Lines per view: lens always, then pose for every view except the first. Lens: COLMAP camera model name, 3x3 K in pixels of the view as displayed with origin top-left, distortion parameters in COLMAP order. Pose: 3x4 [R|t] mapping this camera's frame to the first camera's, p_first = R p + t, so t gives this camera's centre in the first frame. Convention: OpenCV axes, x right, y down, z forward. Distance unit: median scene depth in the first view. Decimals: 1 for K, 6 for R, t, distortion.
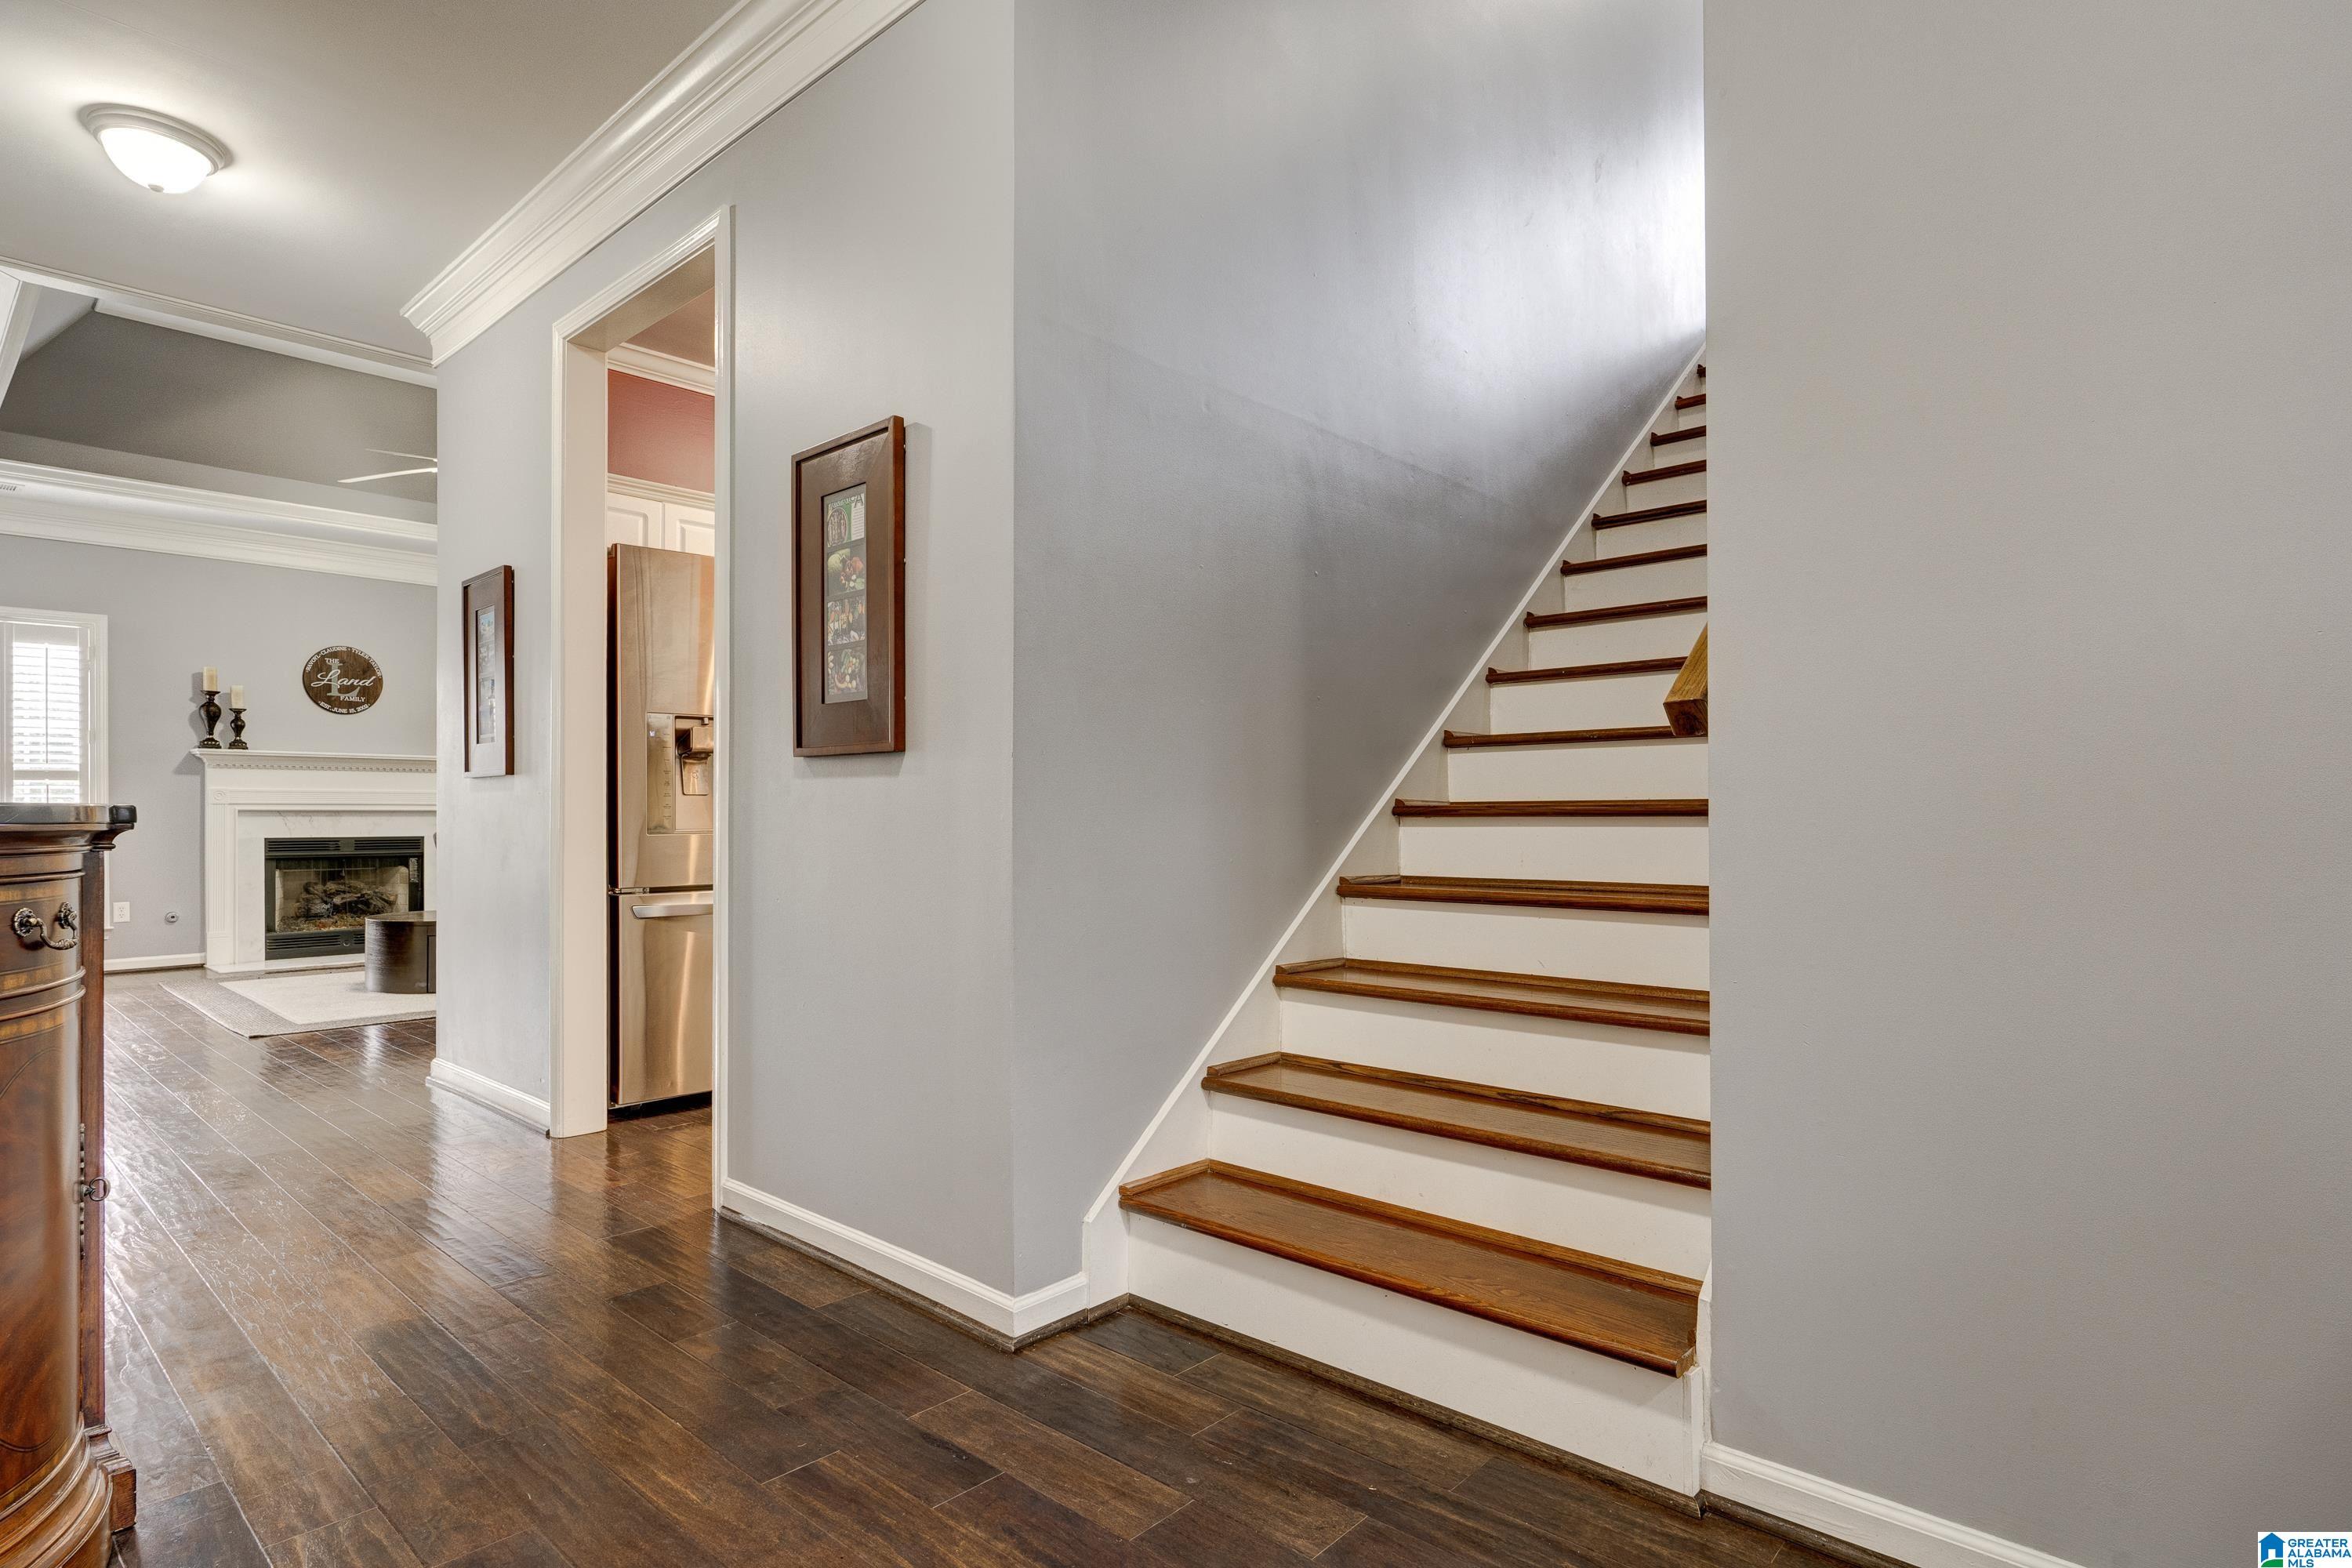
lens RADIAL K [[1218.9, 0, 1171.1], [0, 1218.9, 811.2], [0, 0, 1]] dist [-0.005731, 0.002135]
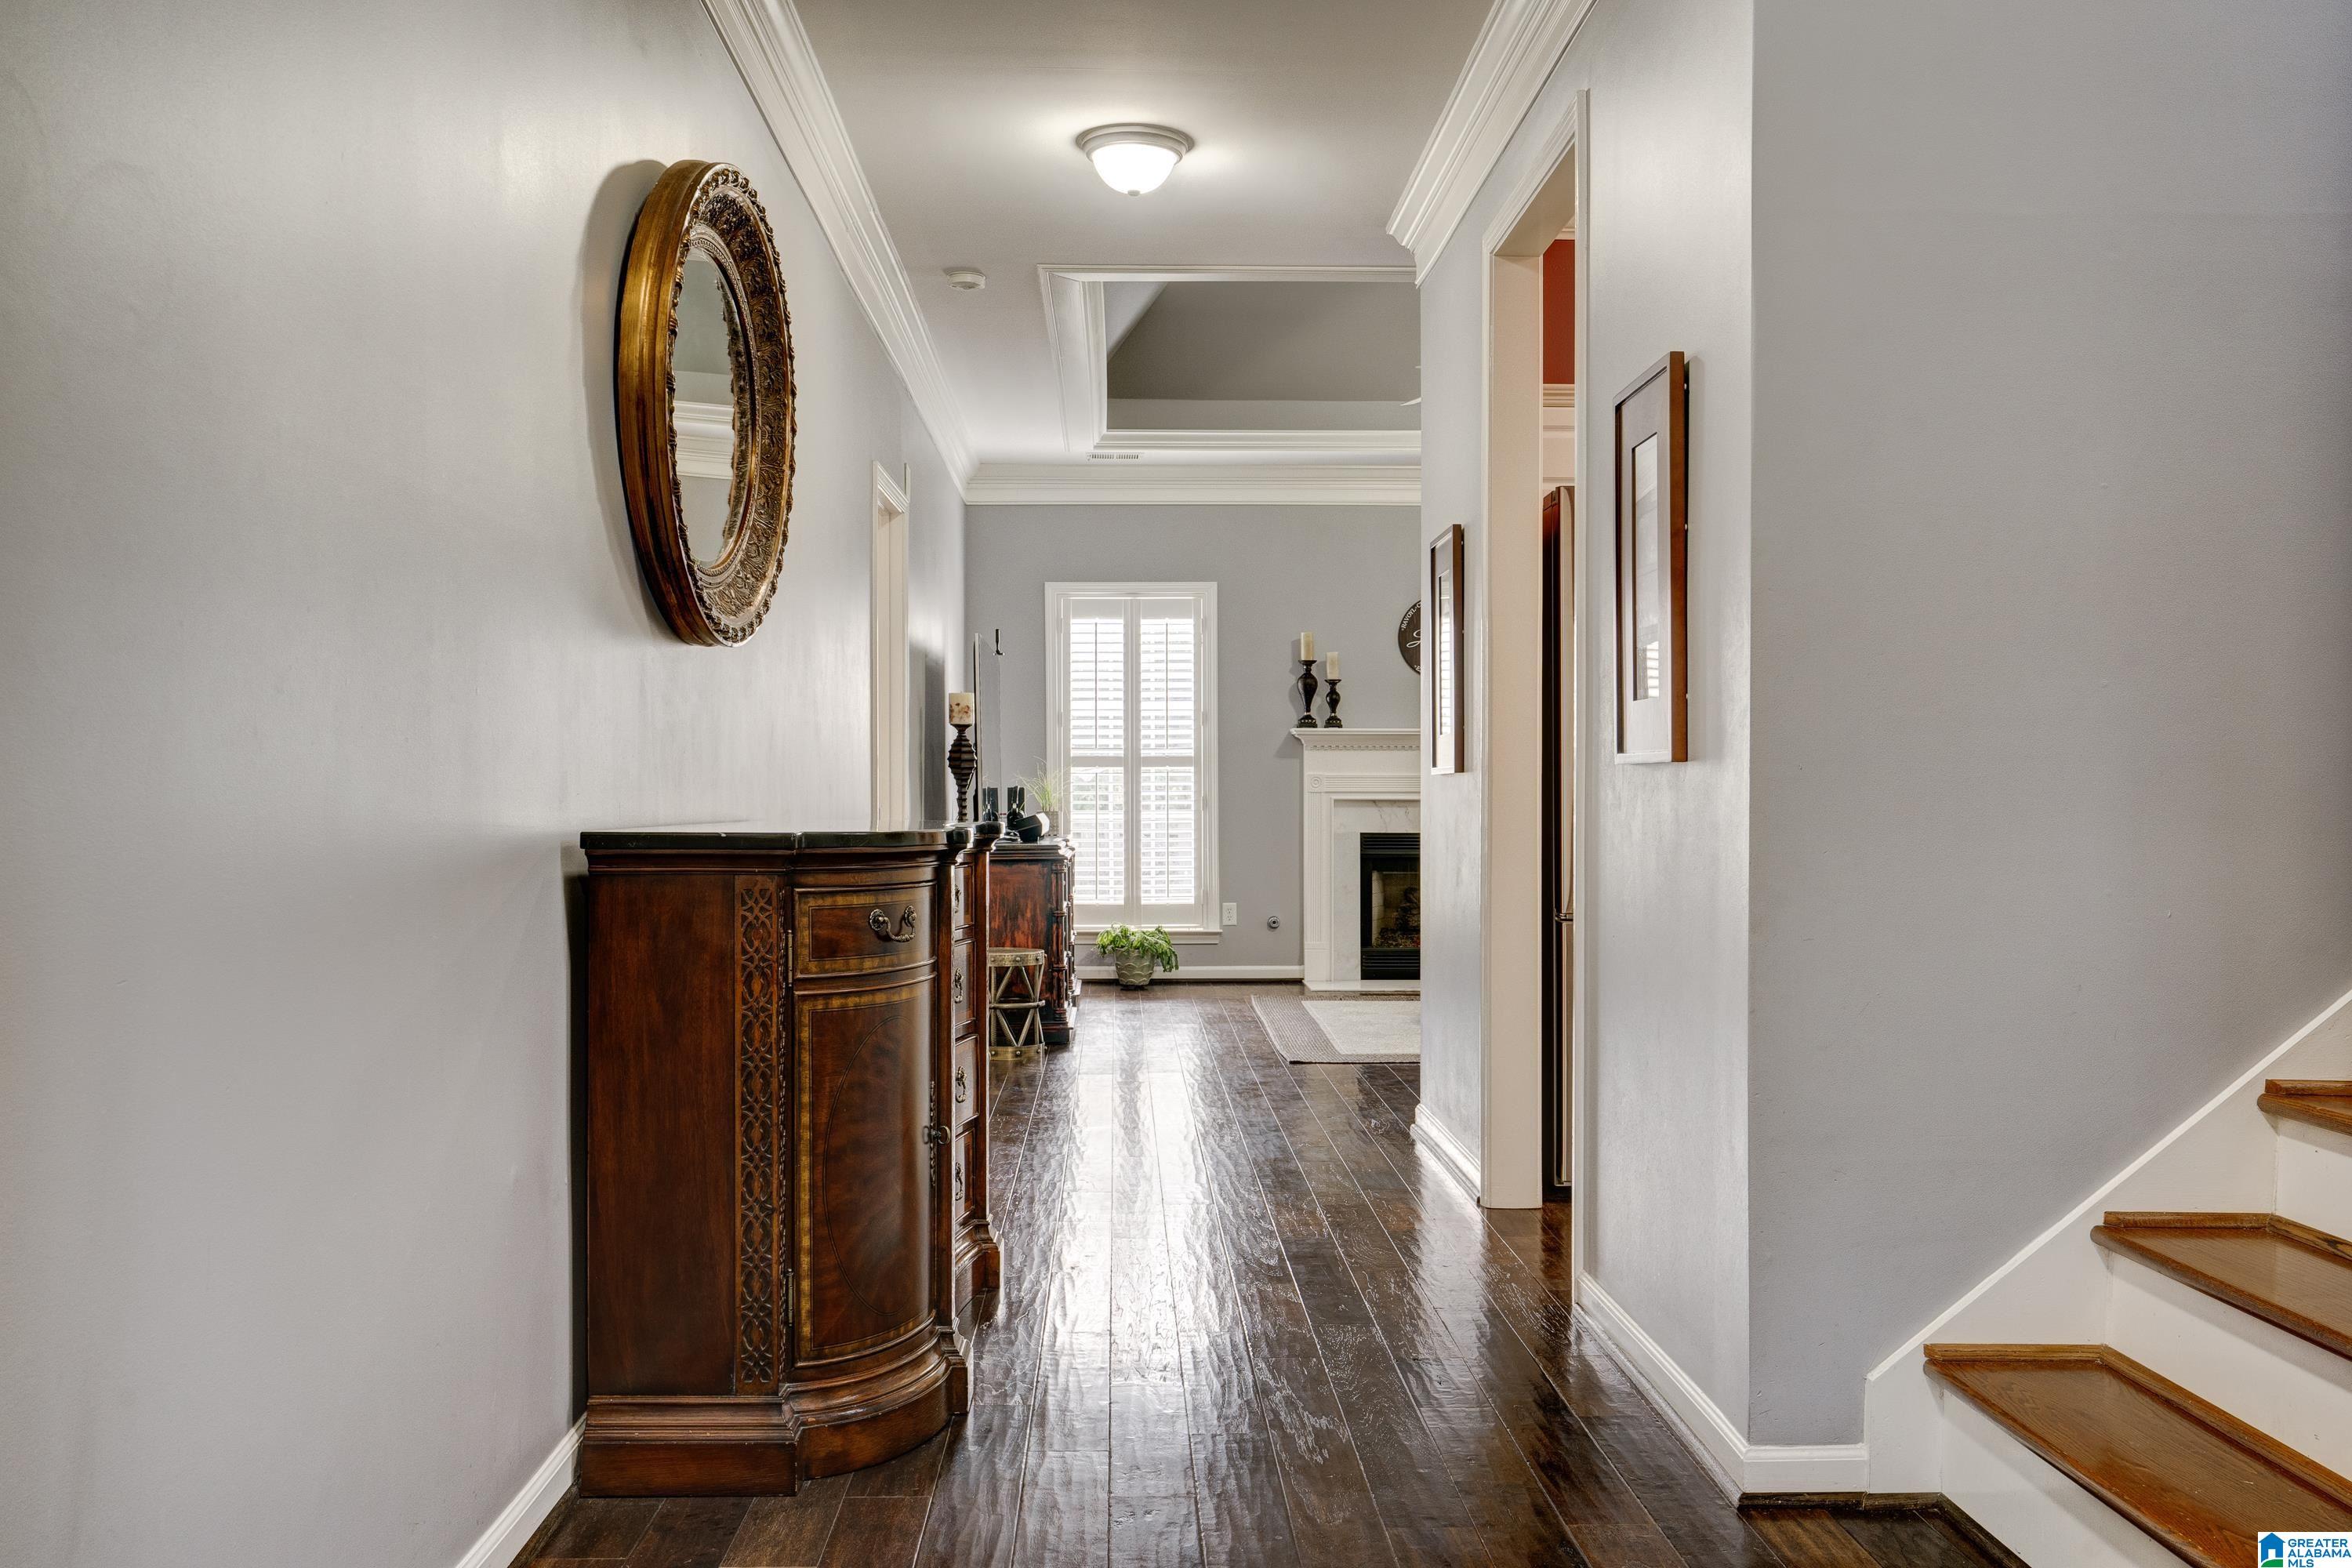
lens RADIAL K [[2011.4, 0, 1183.5], [0, 2011.4, 786.8], [0, 0, 1]] dist [0.037579, -0.003966]
pose [[0.703300, 0.000002, -0.710893, 0.154665], [0.000004, 1.000000, 0.000006, -0.009826], [0.710893, -0.000007, 0.703300, -0.057482]]
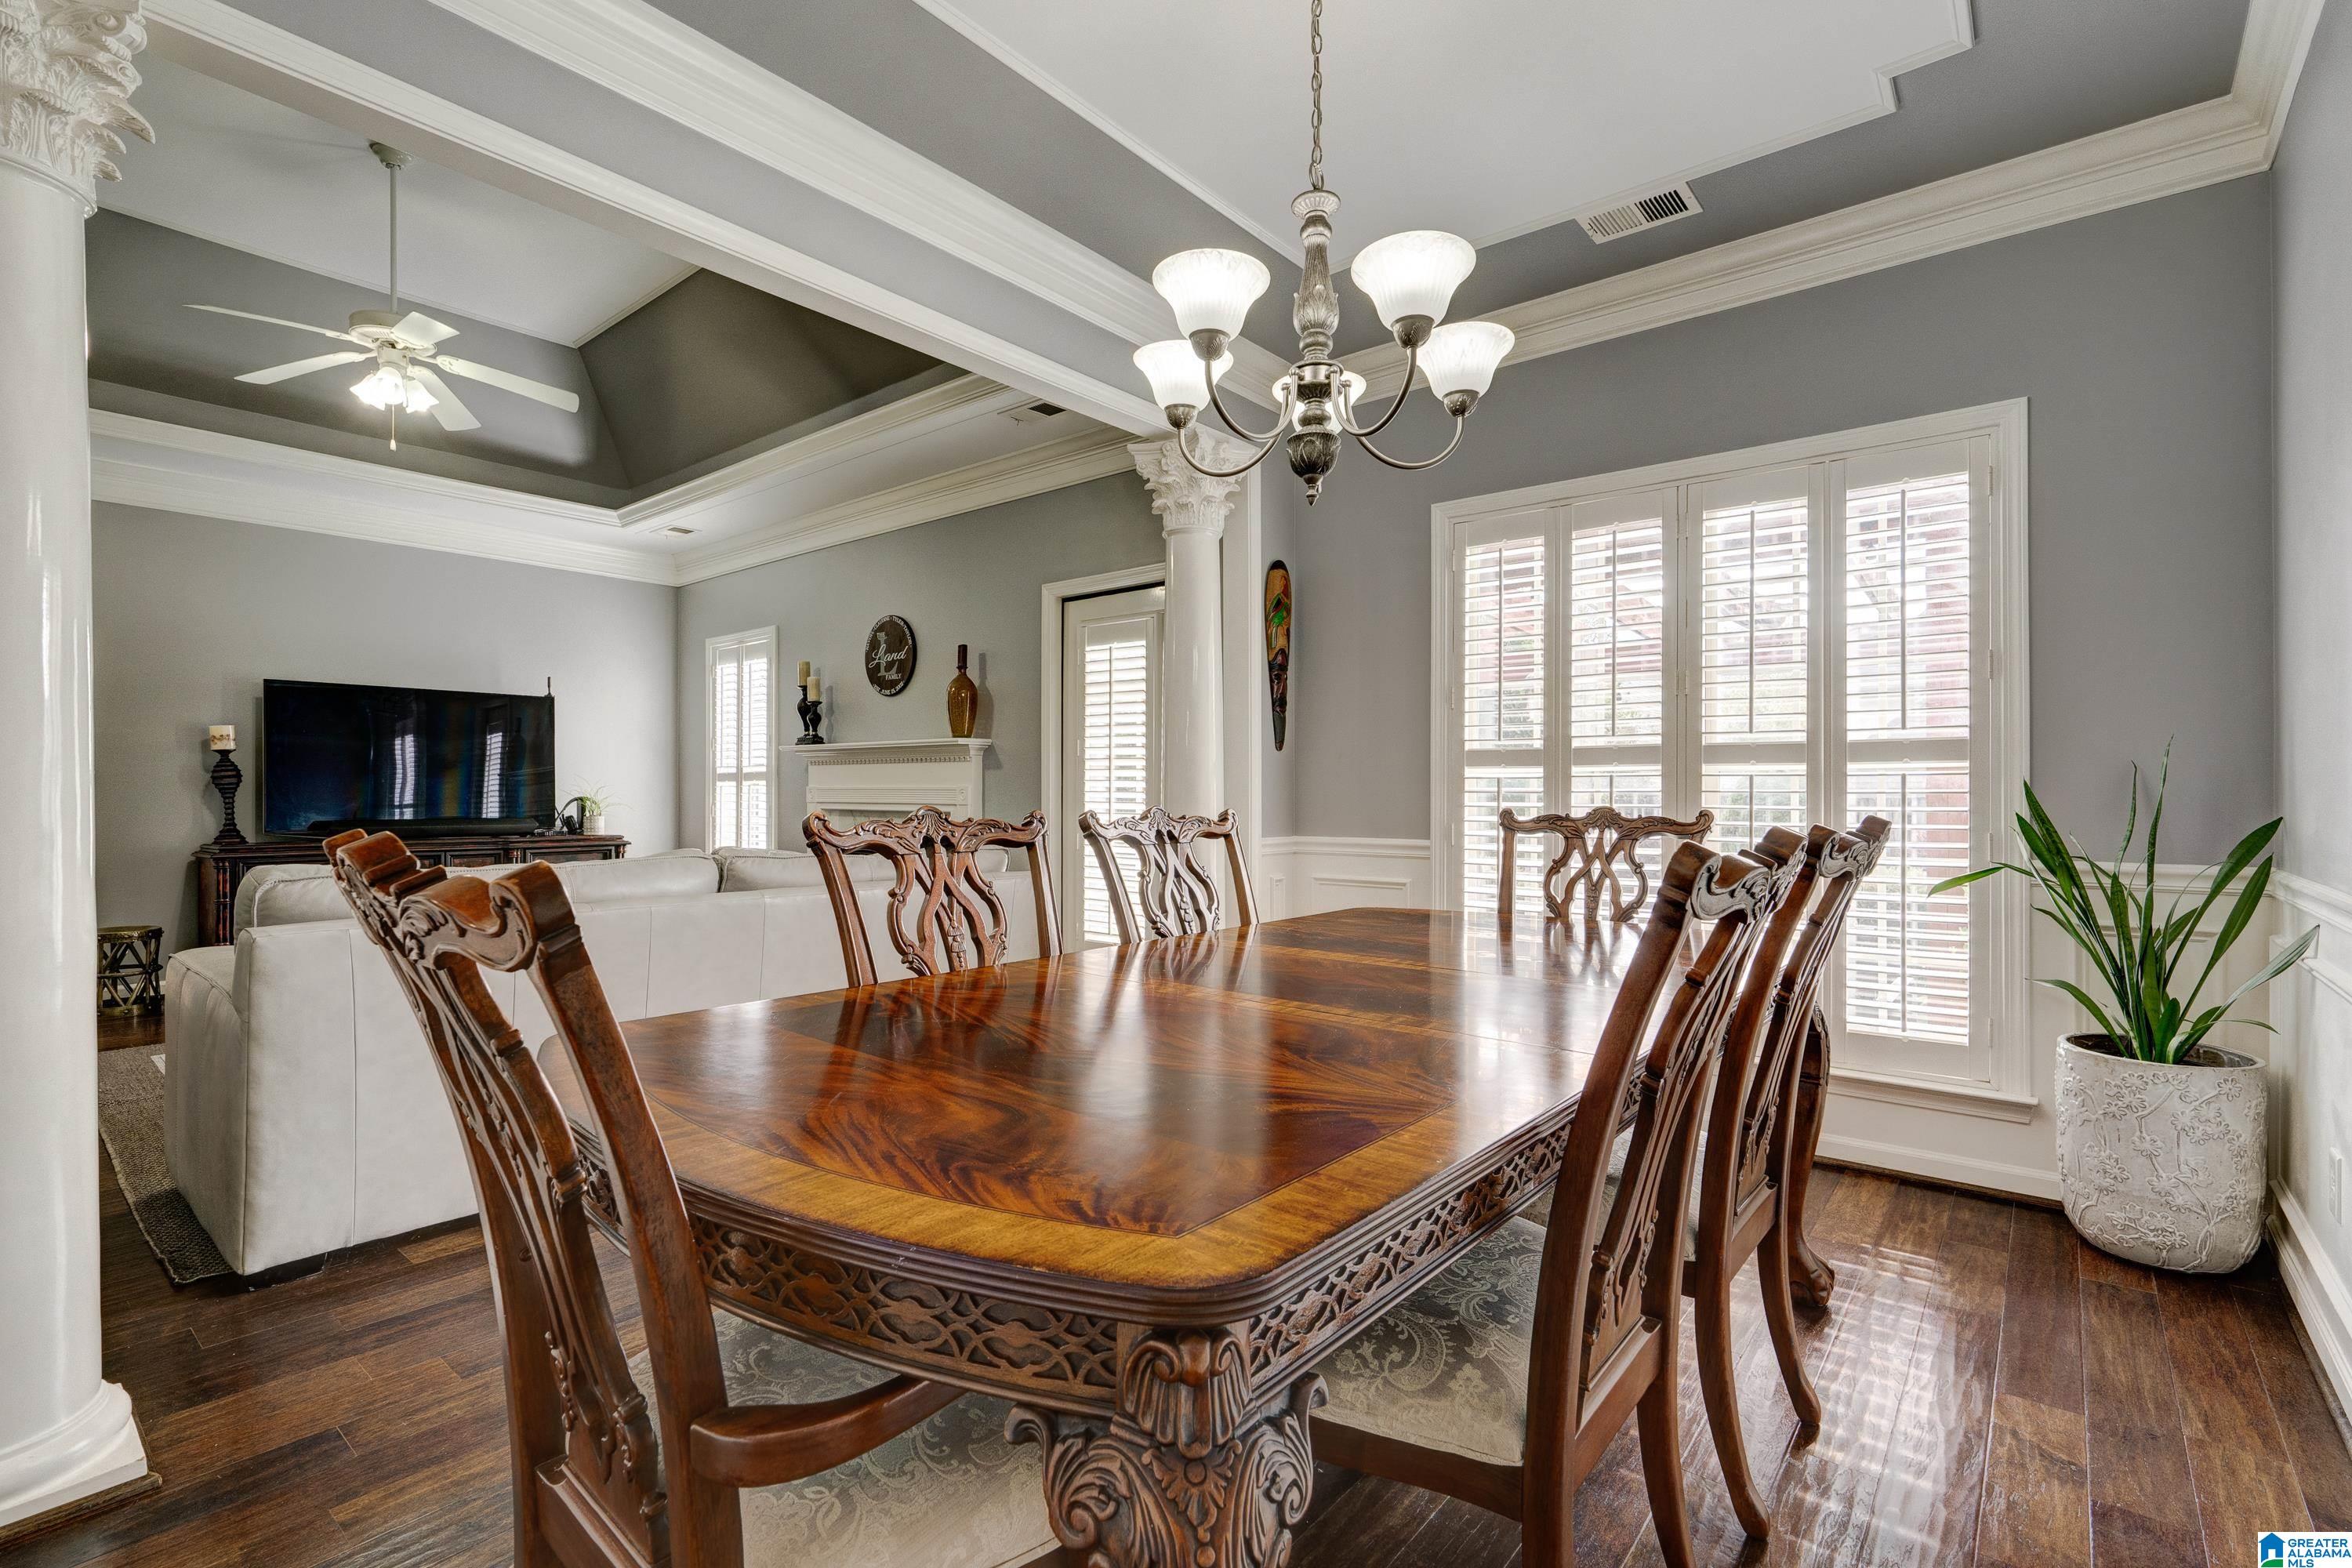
lens RADIAL K [[1074.3, 0, 1178.5], [0, 1074.3, 795.0], [0, 0, 1]] dist [-0.005923, 0.000147]
pose [[0.061406, 0.005453, -0.998098, 0.081324], [0.003062, 0.999979, 0.005652, -0.015750], [0.998108, -0.003404, 0.061388, 1.245778]]
